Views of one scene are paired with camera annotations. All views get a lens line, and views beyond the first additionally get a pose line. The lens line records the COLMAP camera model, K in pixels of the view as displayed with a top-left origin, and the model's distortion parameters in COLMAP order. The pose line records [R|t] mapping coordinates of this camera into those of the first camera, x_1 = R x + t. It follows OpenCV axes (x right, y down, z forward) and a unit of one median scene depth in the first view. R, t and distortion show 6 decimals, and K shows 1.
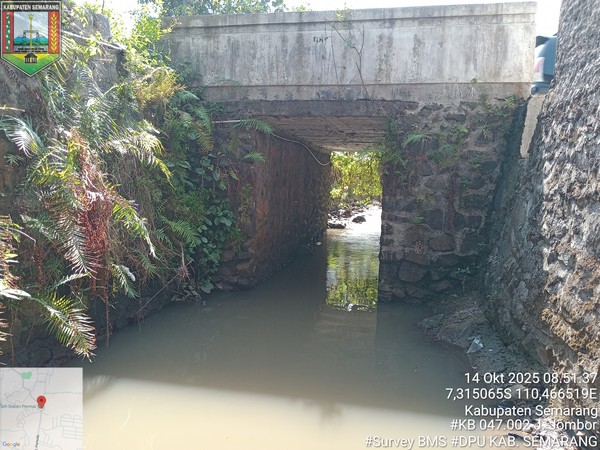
lens RADIAL K [[439.5, 0, 300.0], [0, 439.5, 225.0], [0, 0, 1]] dist [0.038705, -0.105690]
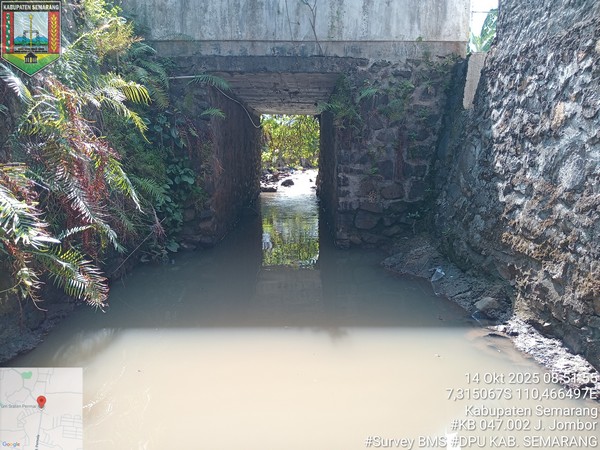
lens RADIAL K [[439.5, 0, 300.0], [0, 439.5, 225.0], [0, 0, 1]] dist [0.038705, -0.105690]
pose [[0.979804, -0.059669, 0.190848, -0.122154], [0.046188, 0.996164, 0.074328, 0.033089], [-0.194550, -0.064012, 0.978802, -0.031442]]
